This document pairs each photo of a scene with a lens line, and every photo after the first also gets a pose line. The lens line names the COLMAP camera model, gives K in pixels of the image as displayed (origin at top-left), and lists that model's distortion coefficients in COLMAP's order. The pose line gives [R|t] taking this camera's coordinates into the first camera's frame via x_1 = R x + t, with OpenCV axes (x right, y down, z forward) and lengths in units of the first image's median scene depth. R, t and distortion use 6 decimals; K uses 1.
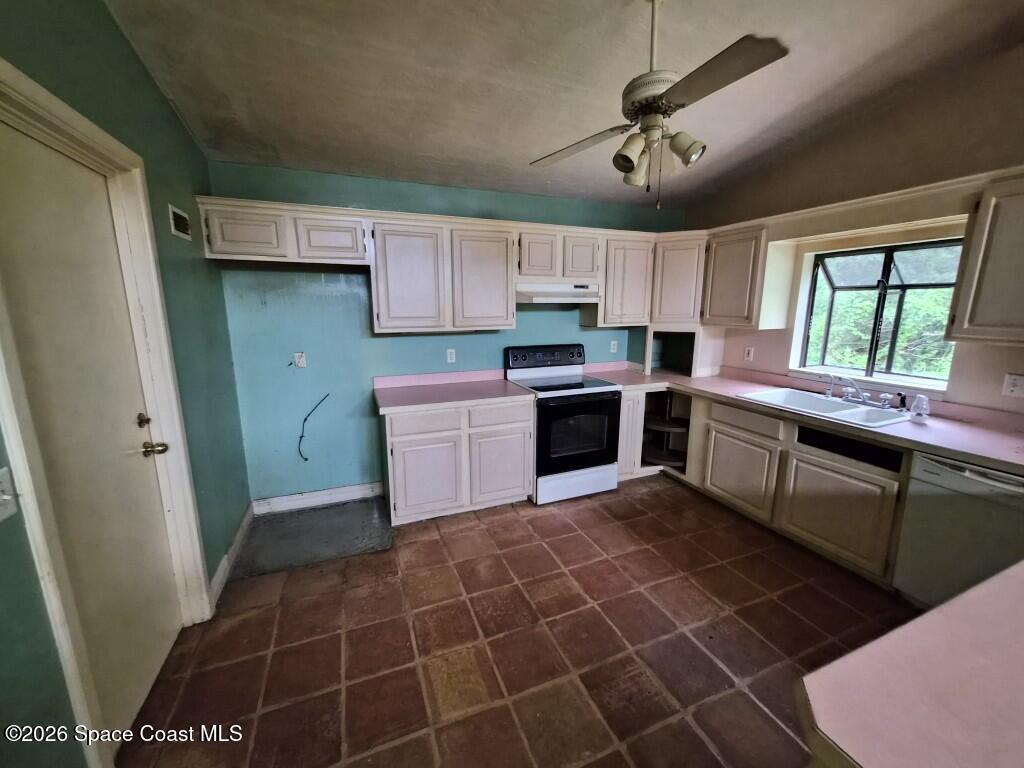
lens RADIAL K [[398.6, 0, 506.1], [0, 398.6, 382.0], [0, 0, 1]] dist [0.003844, -0.003036]
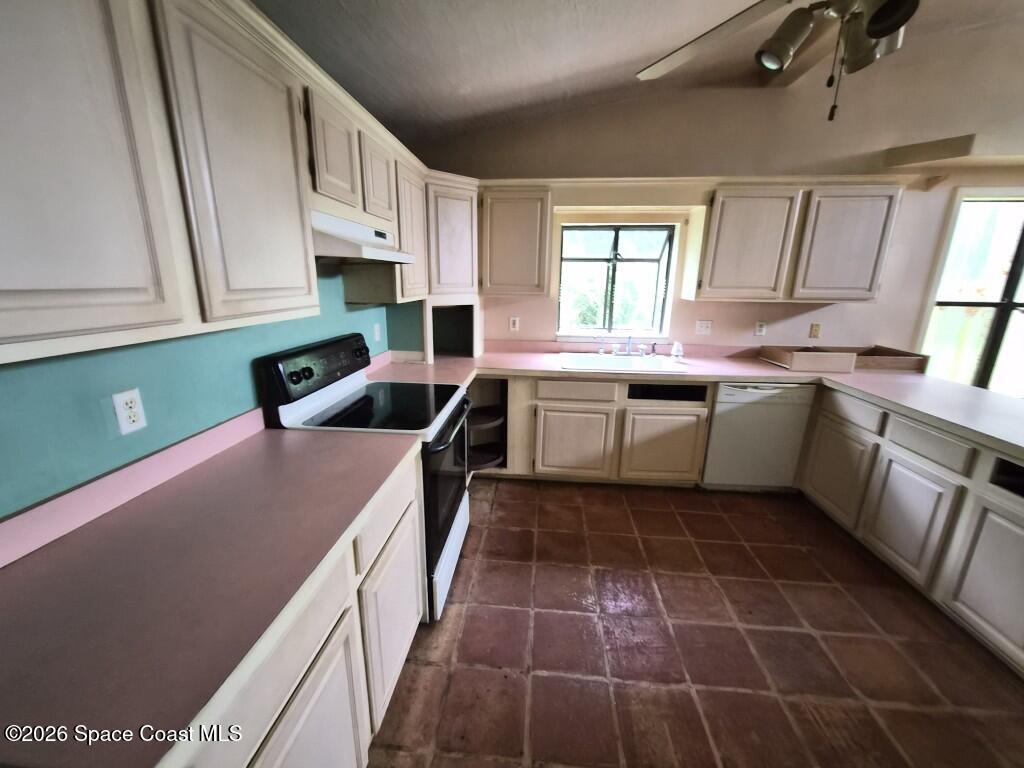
lens RADIAL K [[398.6, 0, 506.1], [0, 398.6, 382.0], [0, 0, 1]] dist [0.003844, -0.003036]
pose [[0.455151, -0.214205, 0.864265, -0.329871], [0.160530, 0.974468, 0.156979, -0.109872], [-0.875824, 0.067291, 0.477916, 0.690832]]
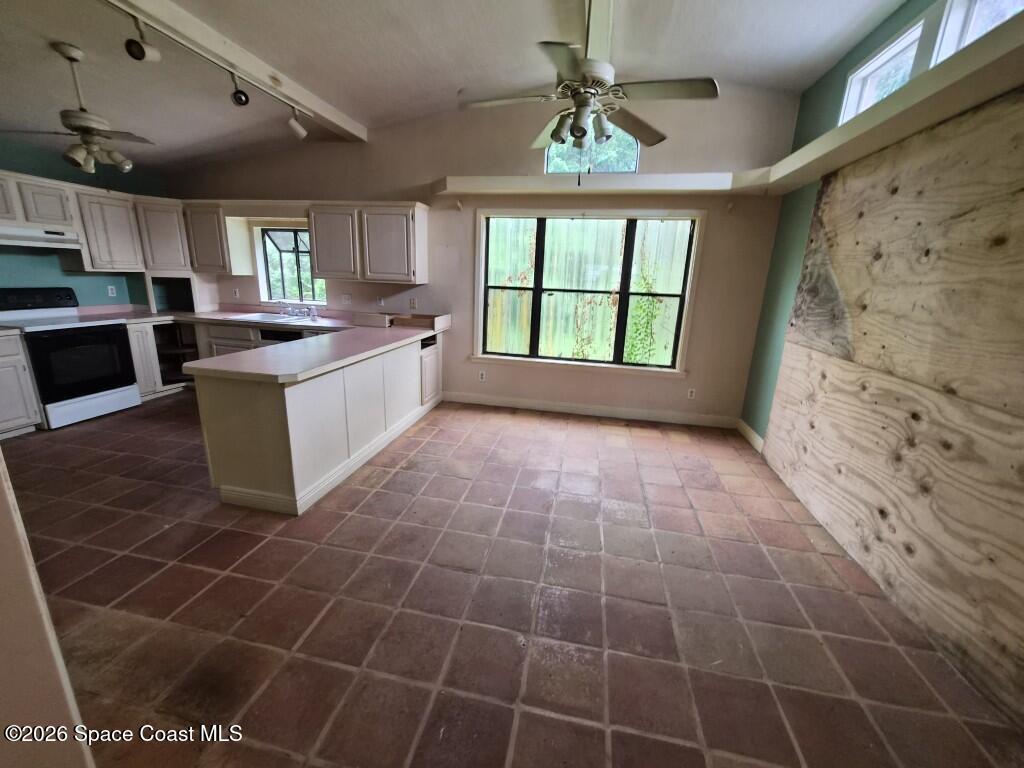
lens RADIAL K [[407.7, 0, 513.1], [0, 407.7, 378.1], [0, 0, 1]] dist [0.001224, -0.000399]
pose [[0.540171, -0.182158, 0.821605, -0.151967], [0.120275, 0.982981, 0.138861, 0.181233], [-0.832916, 0.023810, 0.552886, -0.800646]]
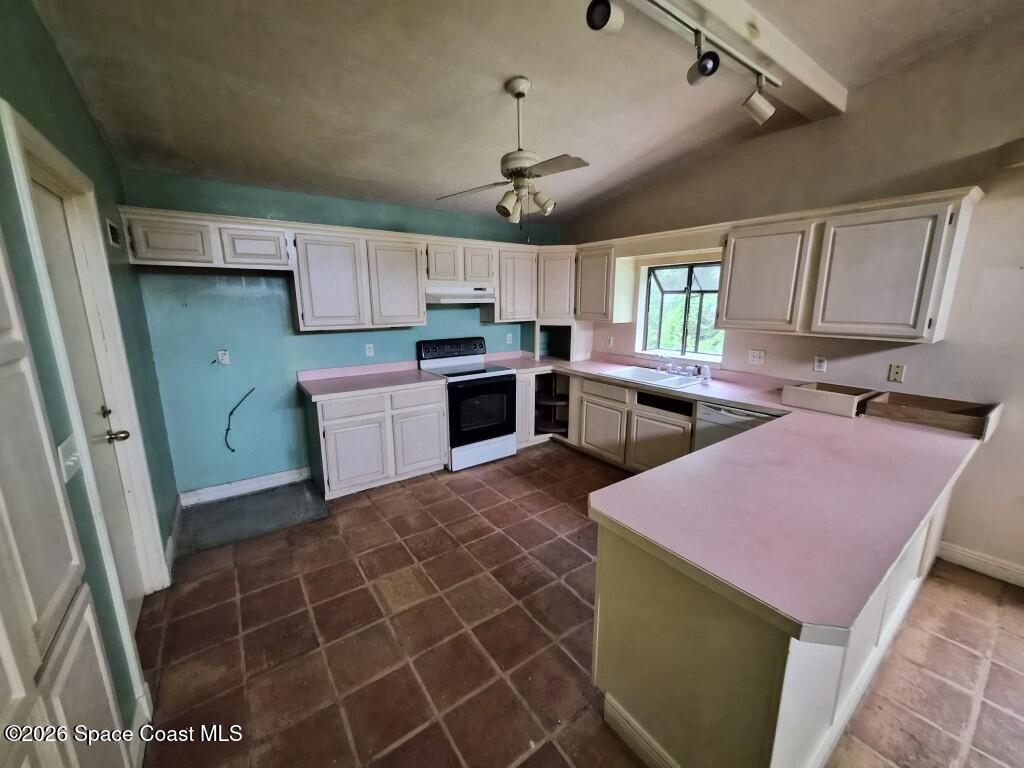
lens RADIAL K [[398.6, 0, 506.1], [0, 398.6, 382.0], [0, 0, 1]] dist [0.003844, -0.003036]
pose [[0.971335, -0.048716, 0.232668, -0.034600], [0.045533, 0.998781, 0.019037, 0.025330], [-0.233312, -0.007897, 0.972370, -0.228259]]
